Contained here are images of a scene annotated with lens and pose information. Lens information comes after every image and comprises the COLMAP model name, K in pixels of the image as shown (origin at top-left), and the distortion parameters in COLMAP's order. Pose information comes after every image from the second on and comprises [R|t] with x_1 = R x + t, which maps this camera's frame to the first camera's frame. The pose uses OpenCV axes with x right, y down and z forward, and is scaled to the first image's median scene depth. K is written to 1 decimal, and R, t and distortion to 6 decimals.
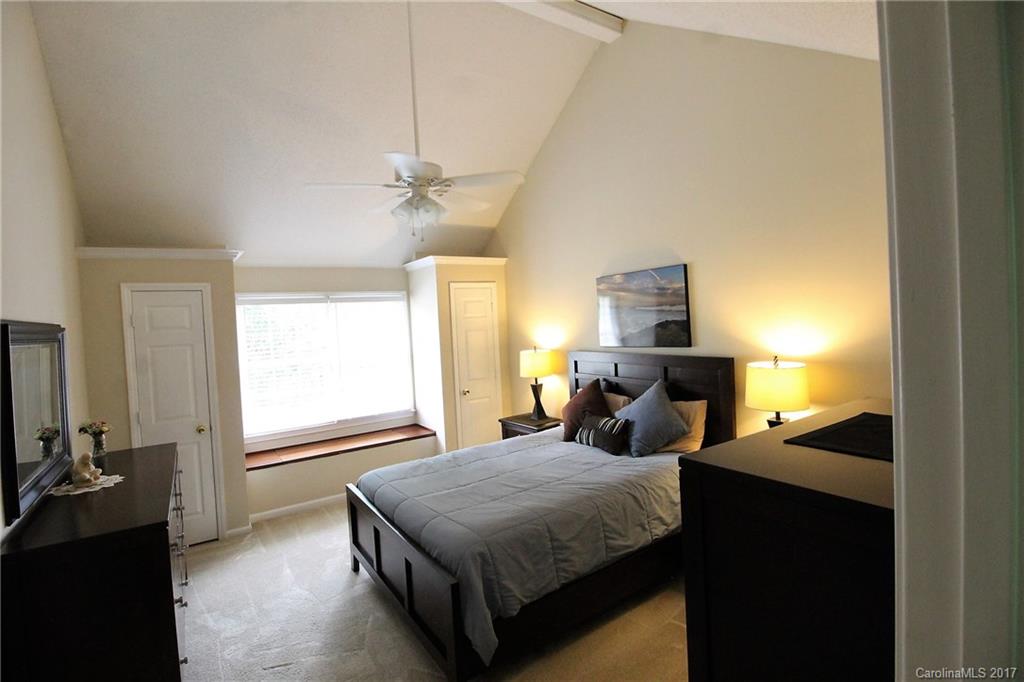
lens RADIAL K [[485.0, 0, 512.9], [0, 485.0, 334.1], [0, 0, 1]] dist [-0.011297, -0.001692]
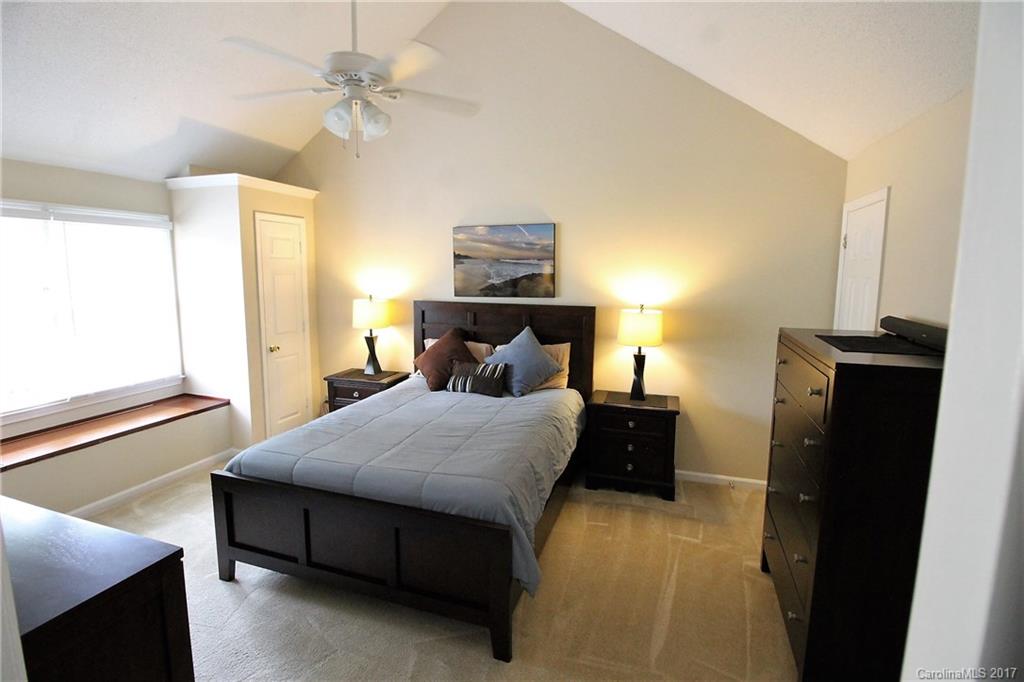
lens RADIAL K [[485.0, 0, 512.9], [0, 485.0, 334.1], [0, 0, 1]] dist [-0.011297, -0.001692]
pose [[0.790117, -0.022219, 0.612553, -0.399779], [-0.030959, 0.996621, 0.076083, 0.027504], [-0.612174, -0.079079, 0.786759, 0.145208]]
